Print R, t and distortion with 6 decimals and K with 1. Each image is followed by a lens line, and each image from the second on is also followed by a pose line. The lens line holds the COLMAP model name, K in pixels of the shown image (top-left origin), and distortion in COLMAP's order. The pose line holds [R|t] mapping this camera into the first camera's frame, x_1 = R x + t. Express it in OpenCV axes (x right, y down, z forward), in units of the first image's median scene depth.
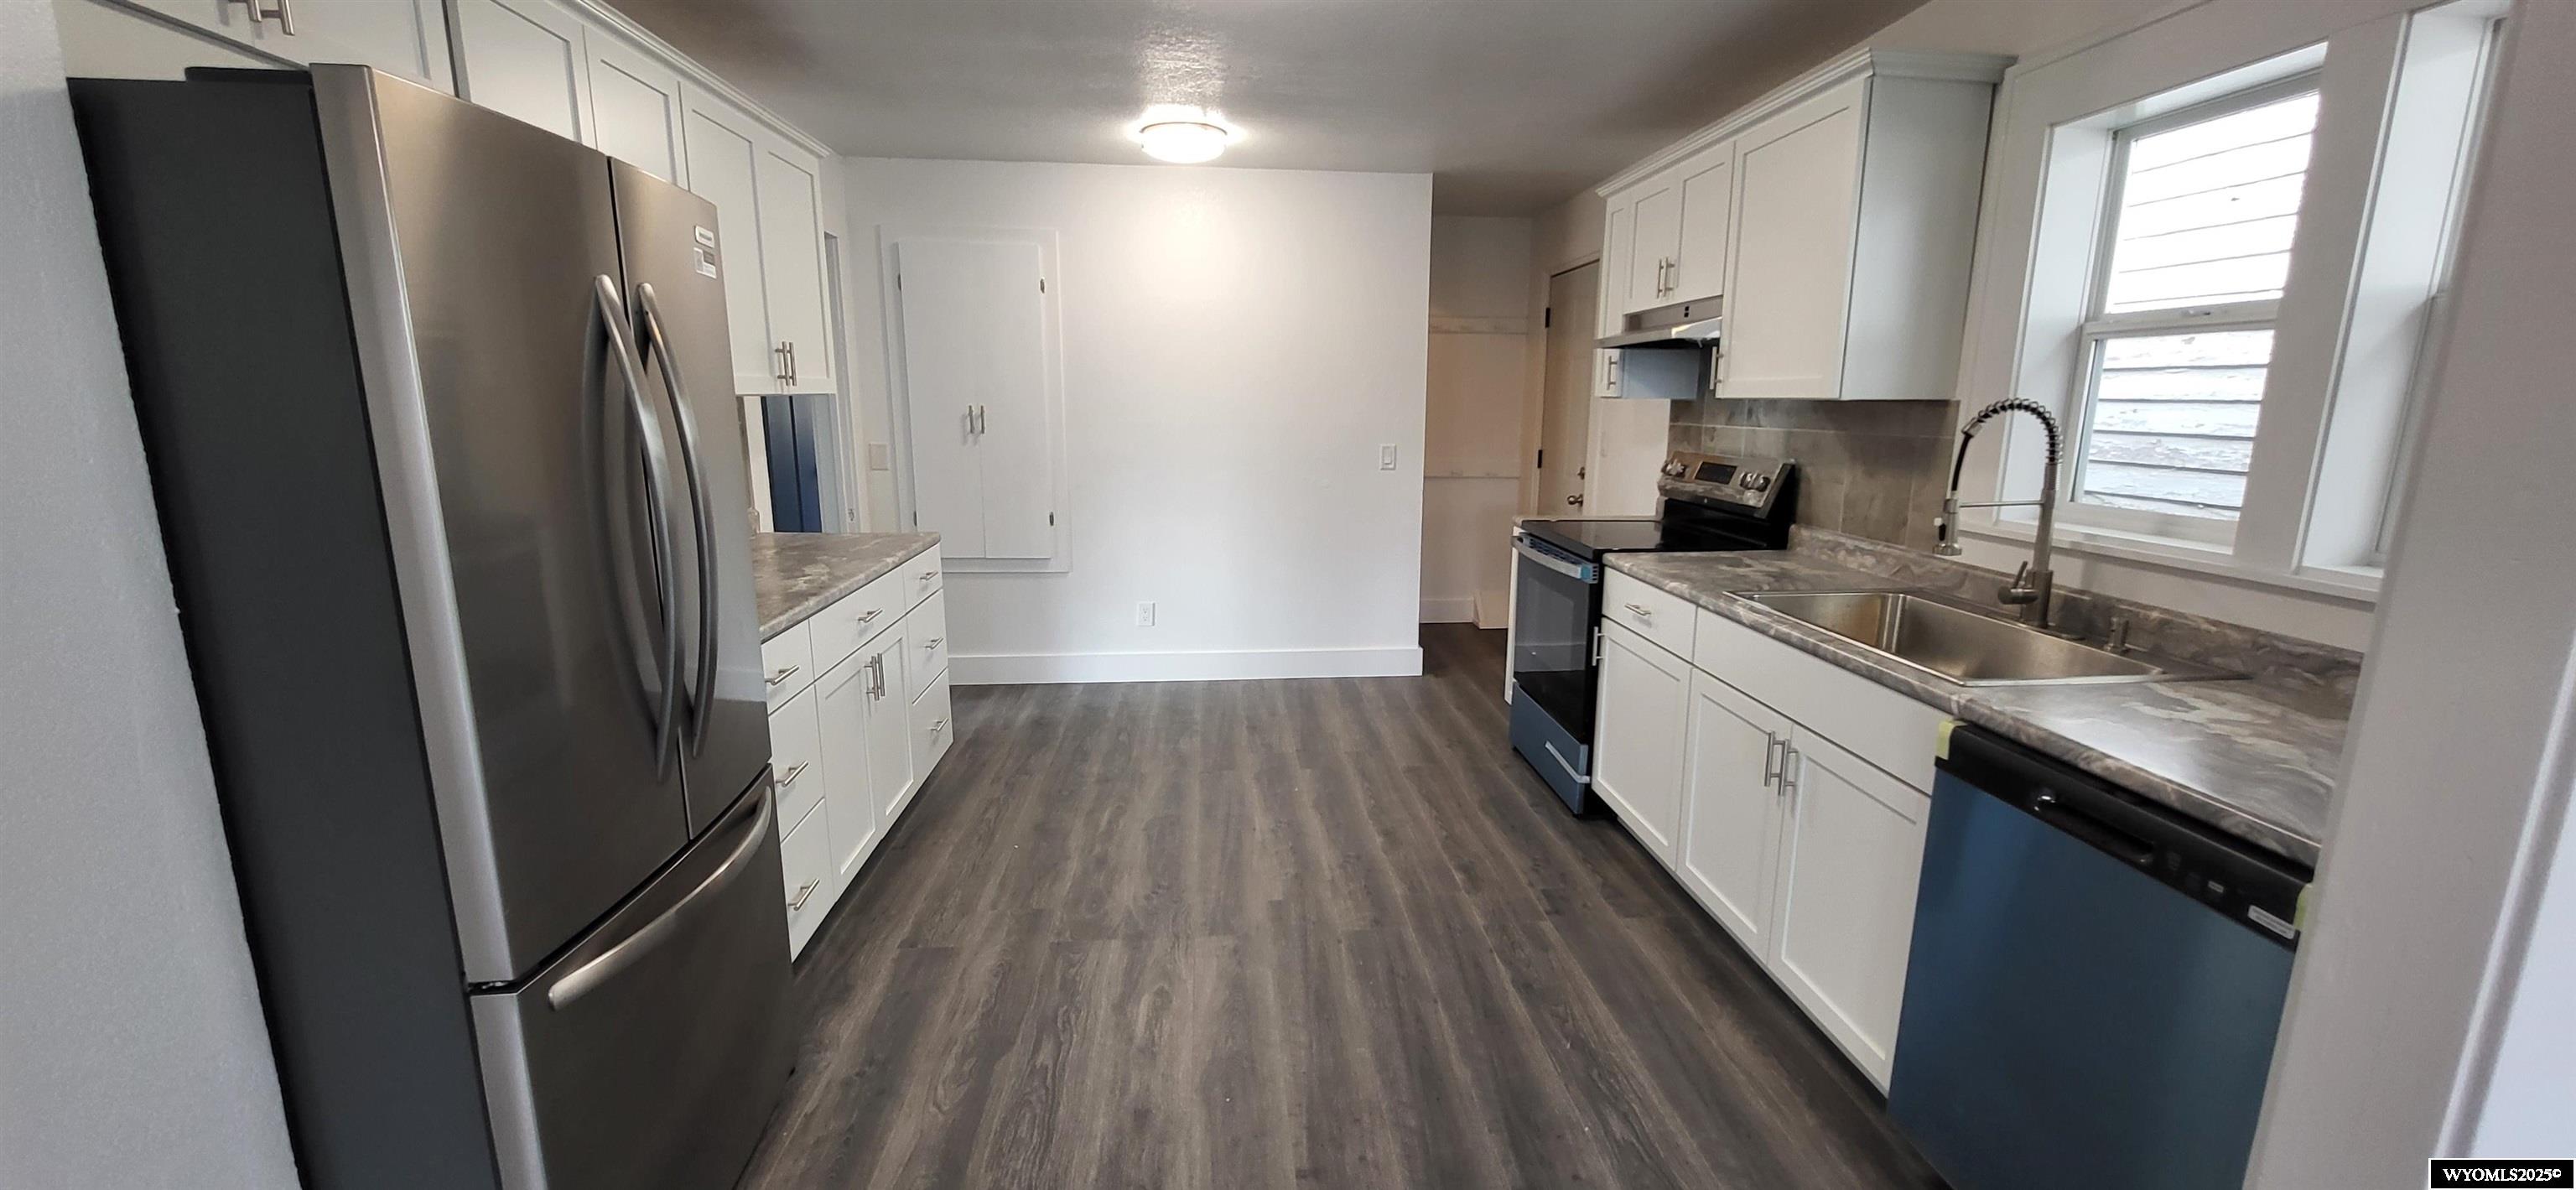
lens RADIAL K [[1012.6, 0, 1297.2], [0, 1012.6, 593.6], [0, 0, 1]] dist [-0.001765, -0.000070]
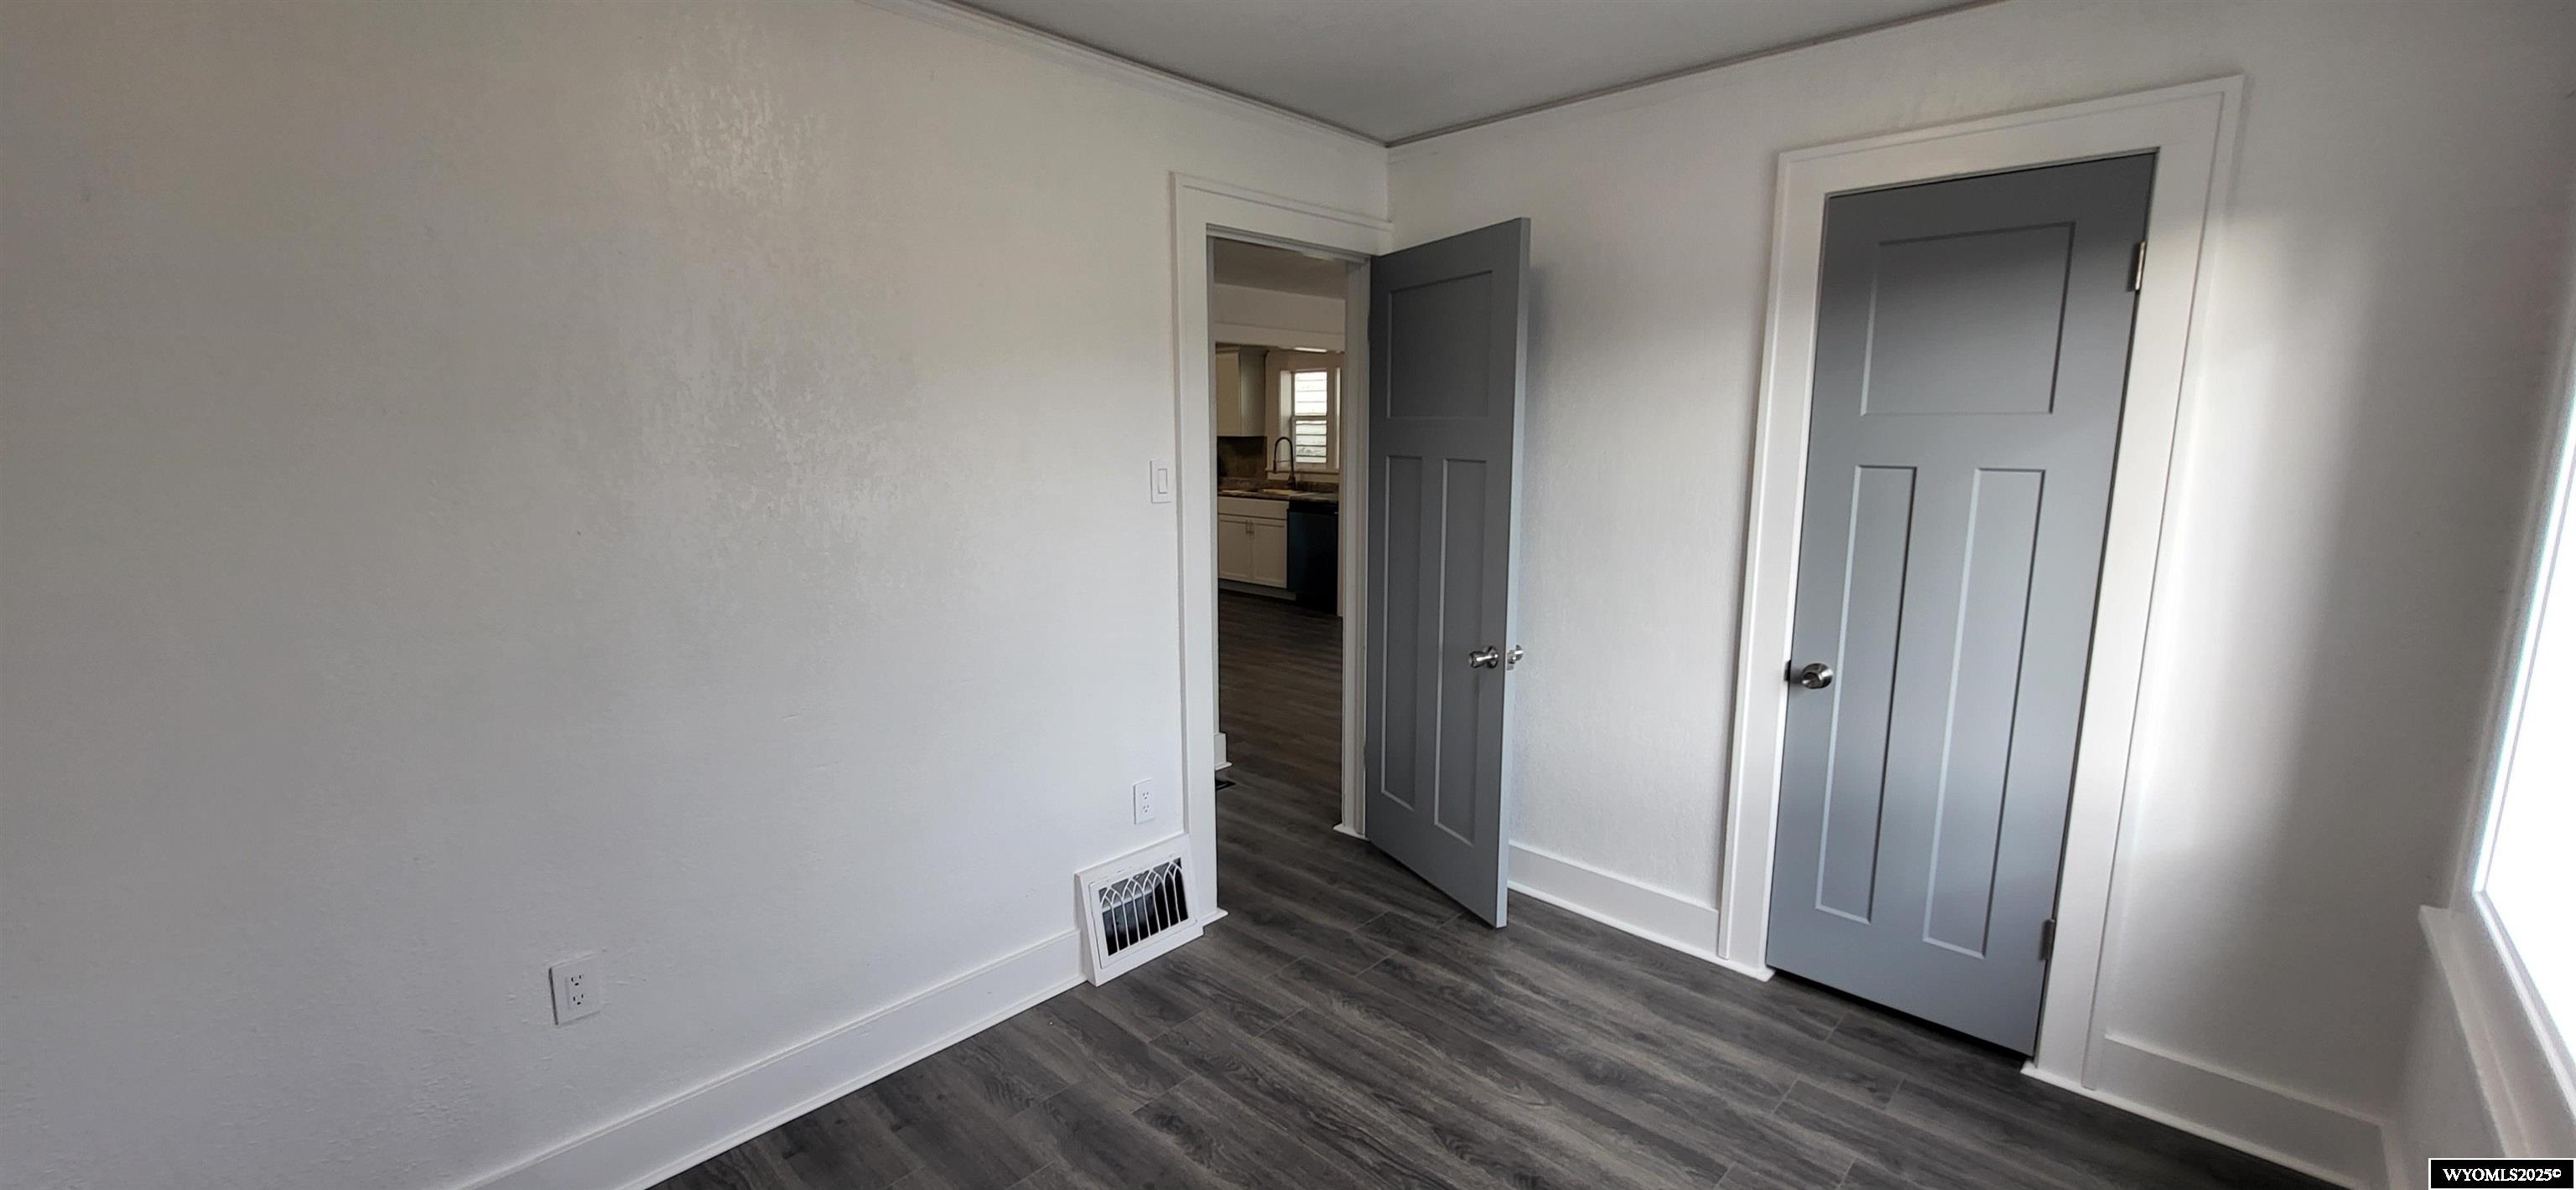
lens RADIAL K [[1012.6, 0, 1285.6], [0, 1012.6, 597.8], [0, 0, 1]] dist [-0.001765, -0.000070]
pose [[0.748096, -0.115139, 0.653525, -2.007902], [0.135915, 0.990540, 0.018931, 0.378776], [-0.649522, 0.074662, 0.756668, -2.036883]]
